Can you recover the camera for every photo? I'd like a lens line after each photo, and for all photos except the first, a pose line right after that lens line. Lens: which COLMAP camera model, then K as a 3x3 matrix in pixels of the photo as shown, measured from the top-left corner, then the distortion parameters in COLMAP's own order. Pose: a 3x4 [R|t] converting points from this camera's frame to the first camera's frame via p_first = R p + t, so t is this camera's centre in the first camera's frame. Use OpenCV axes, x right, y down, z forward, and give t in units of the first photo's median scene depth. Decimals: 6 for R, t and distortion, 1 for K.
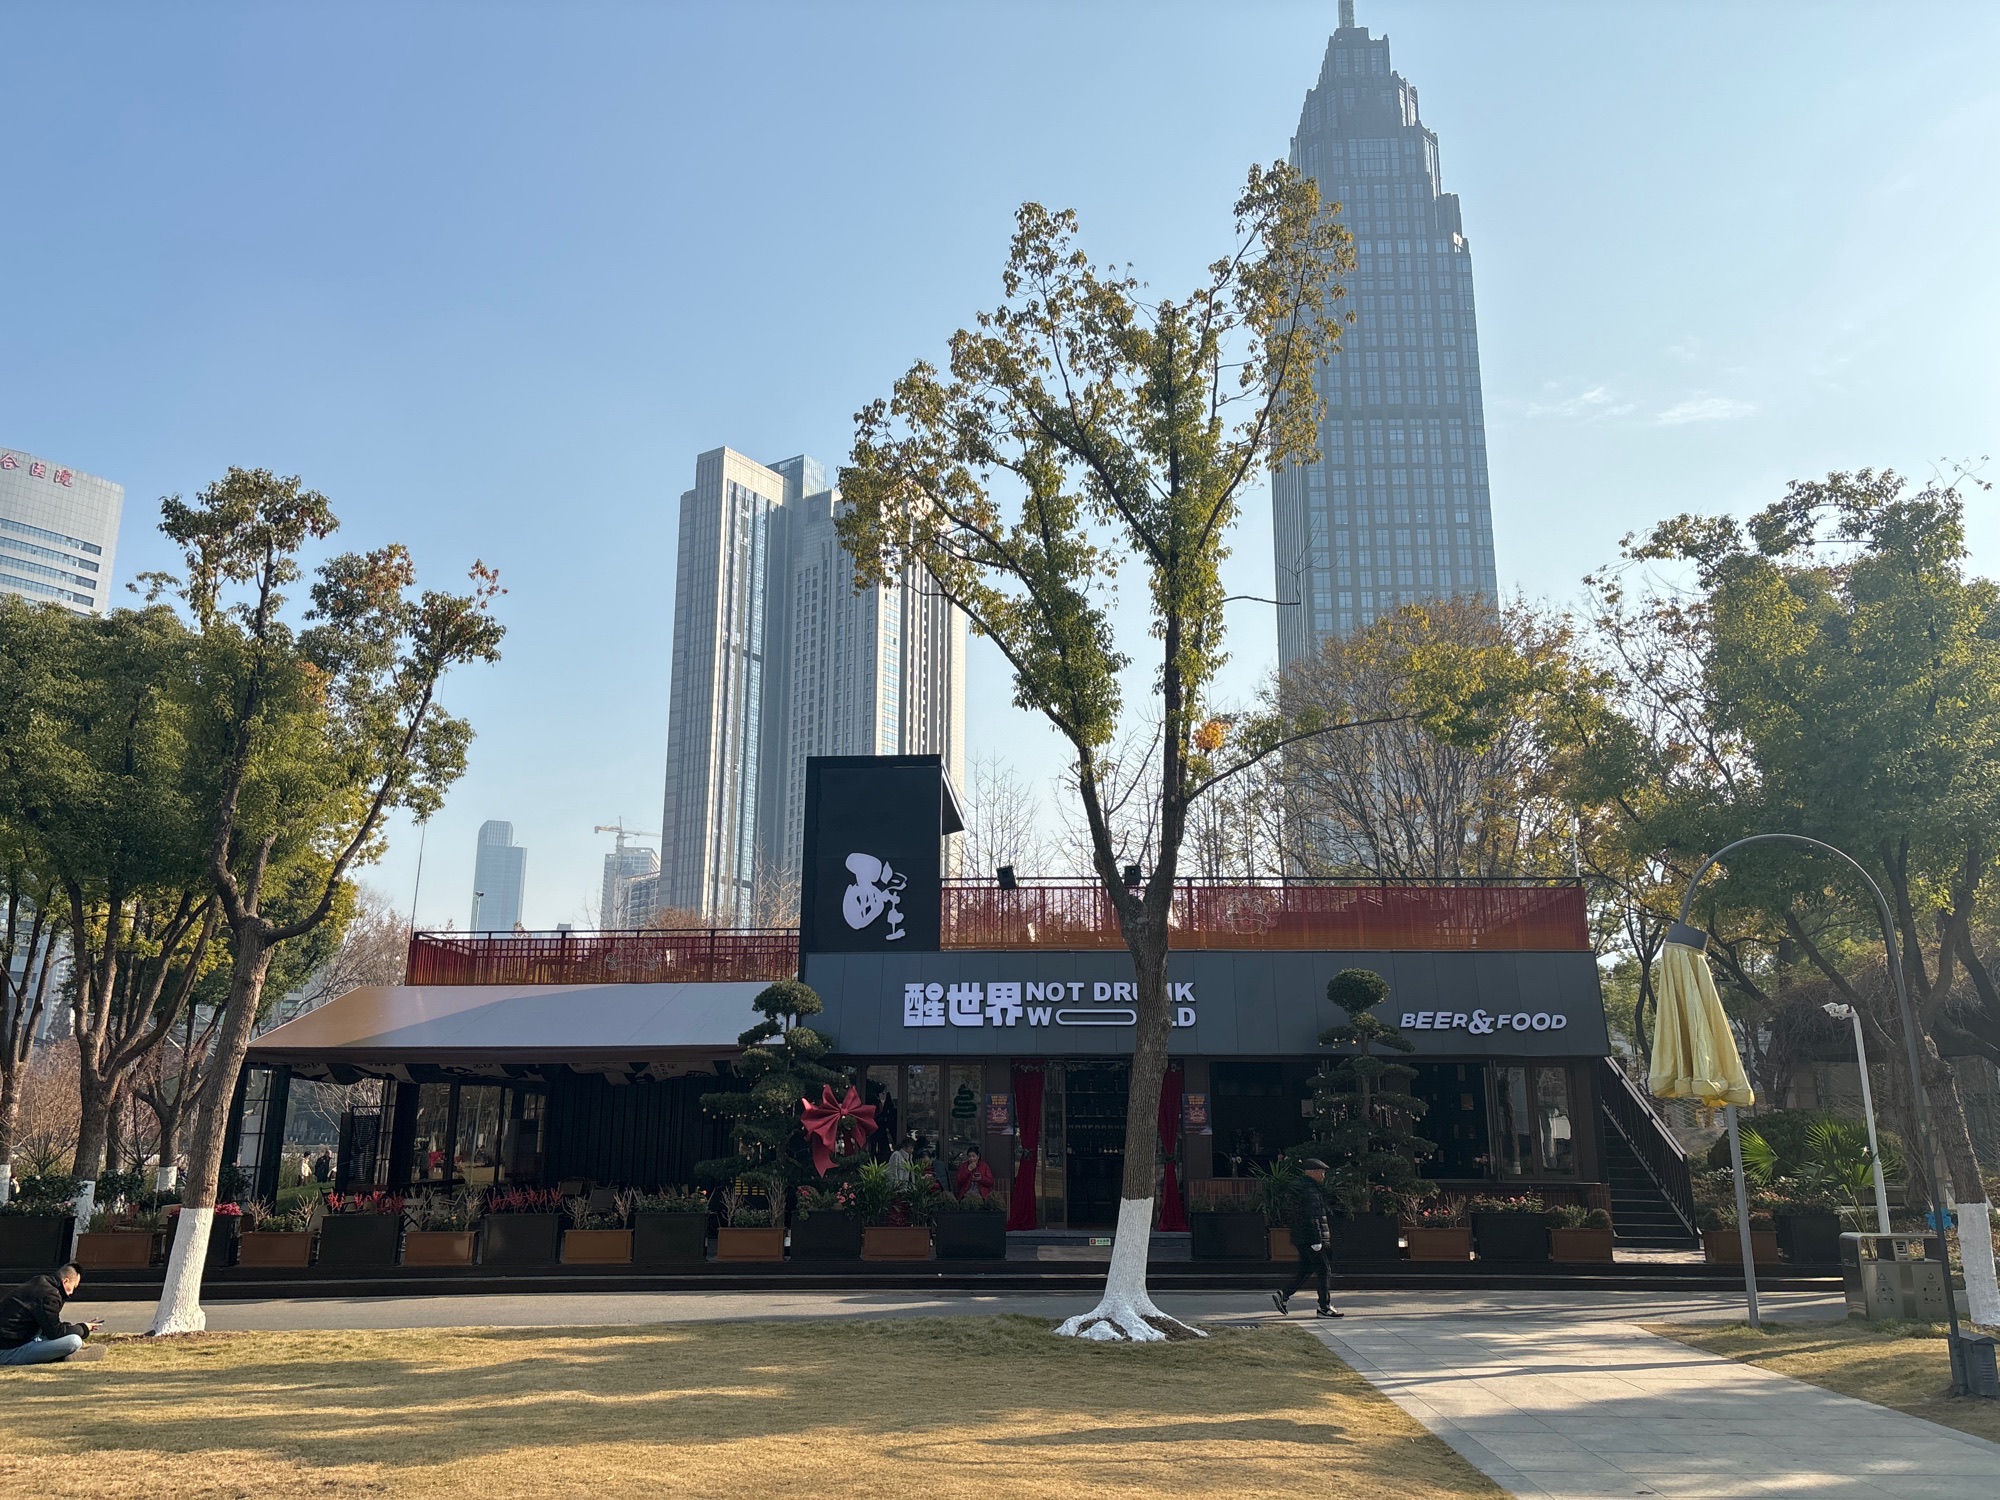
lens RADIAL K [[1501.9, 0, 1002.5], [0, 1501.9, 745.6], [0, 0, 1]] dist [0.048274, 0.001213]
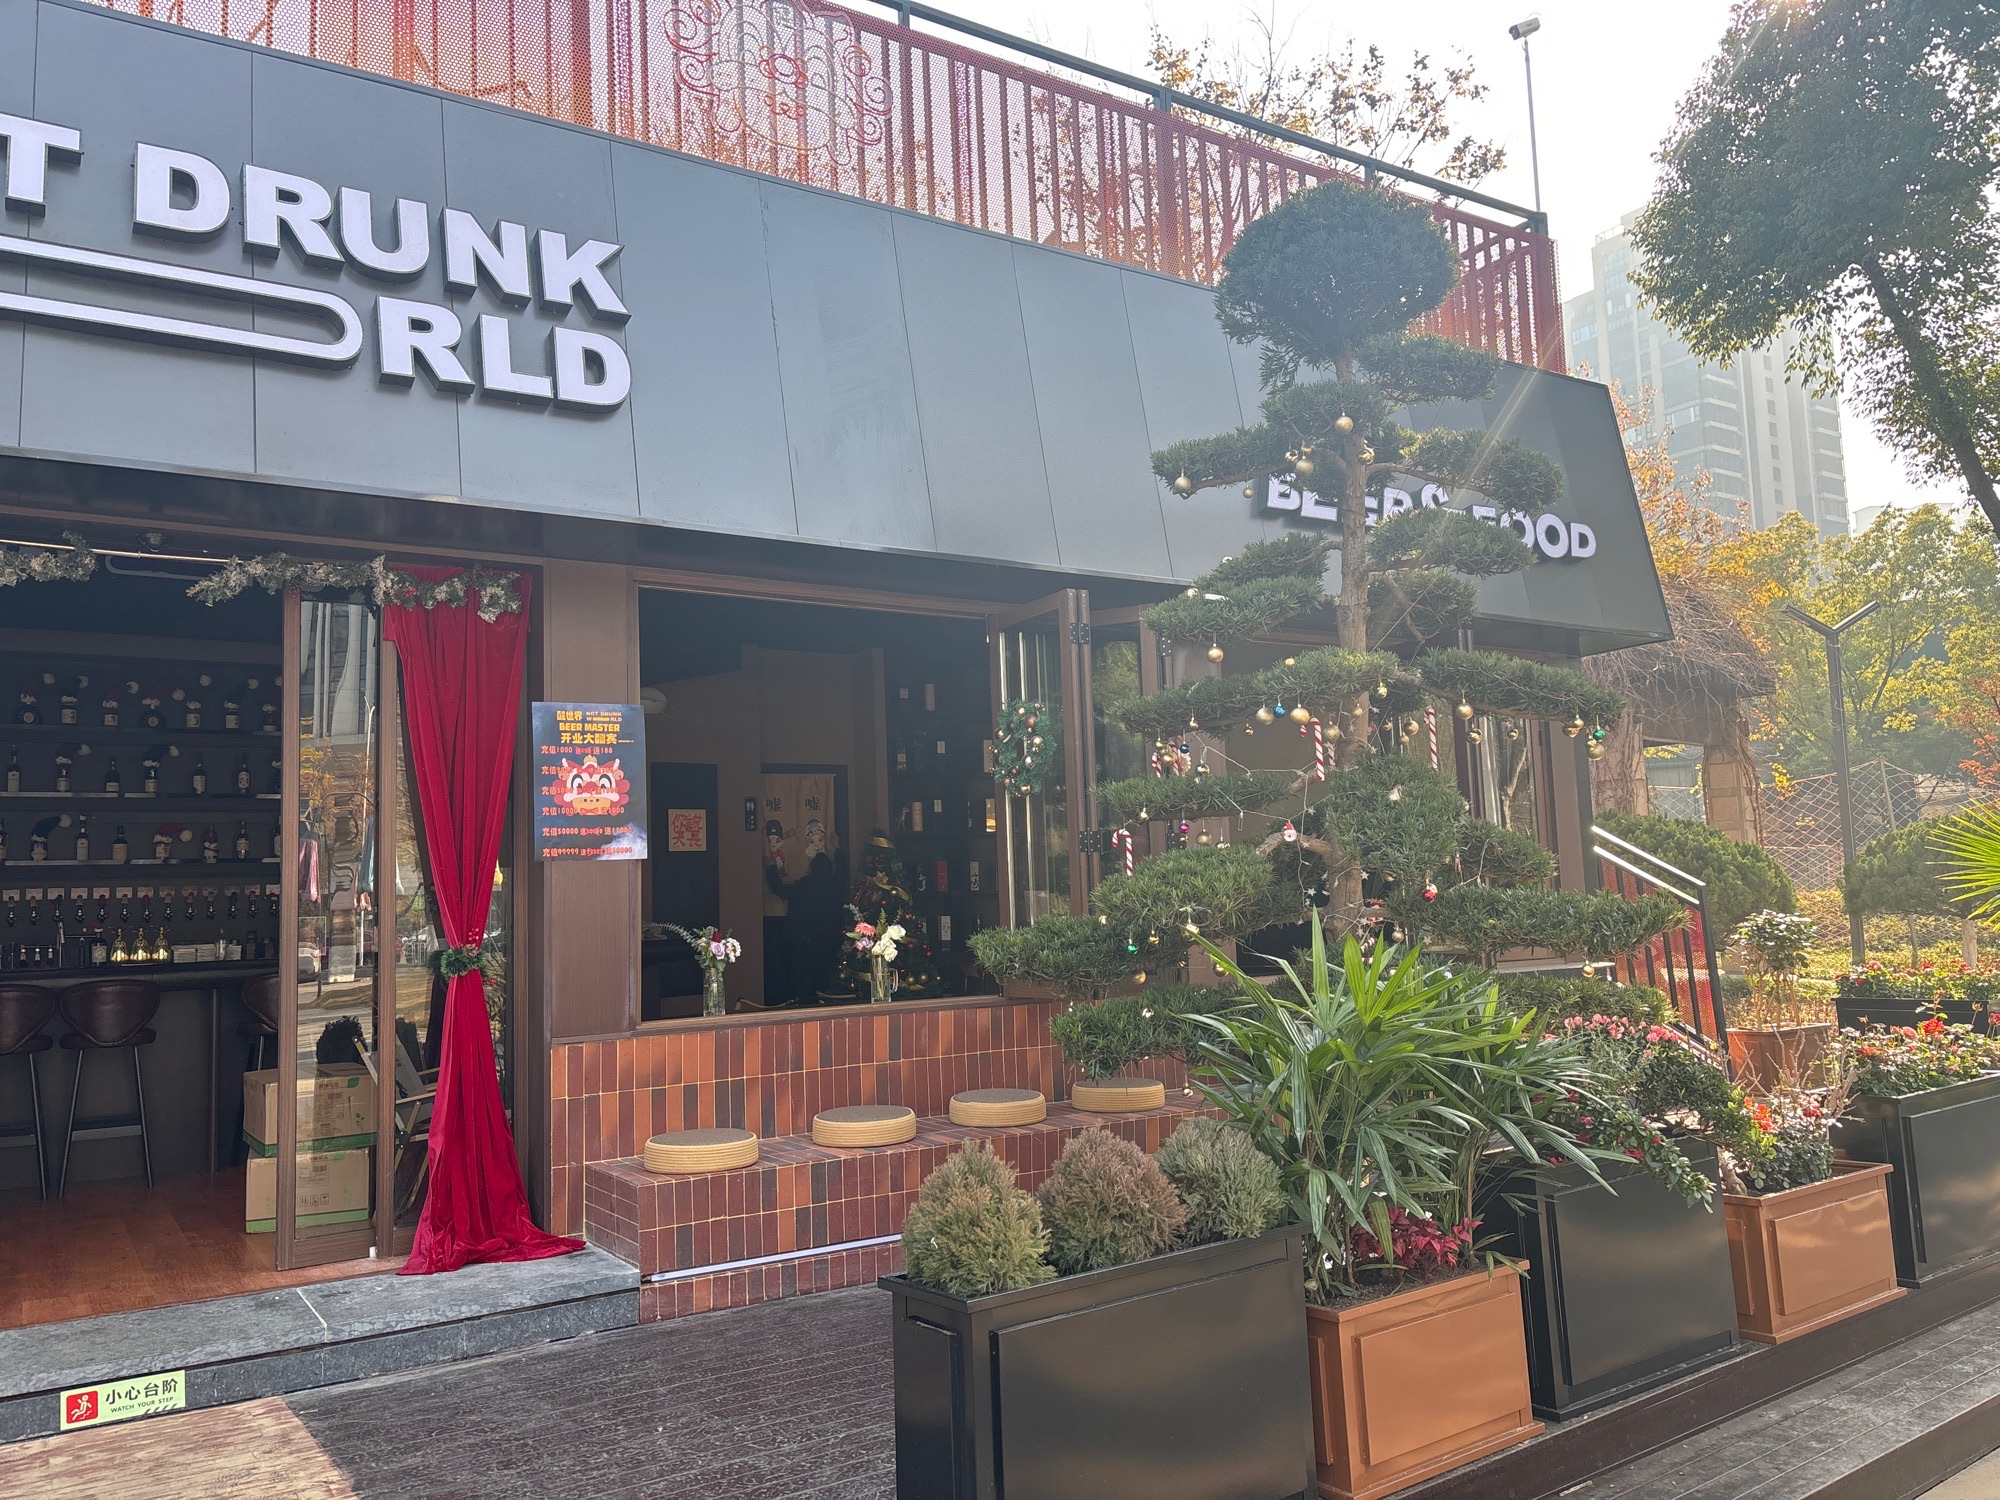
lens RADIAL K [[1501.9, 0, 1003.4], [0, 1501.9, 749.7], [0, 0, 1]] dist [0.048274, 0.001213]
pose [[0.805116, 0.038804, 0.591847, 0.035804], [-0.096799, 0.993075, 0.066570, 0.216558], [-0.585165, -0.110887, 0.803297, 0.760933]]
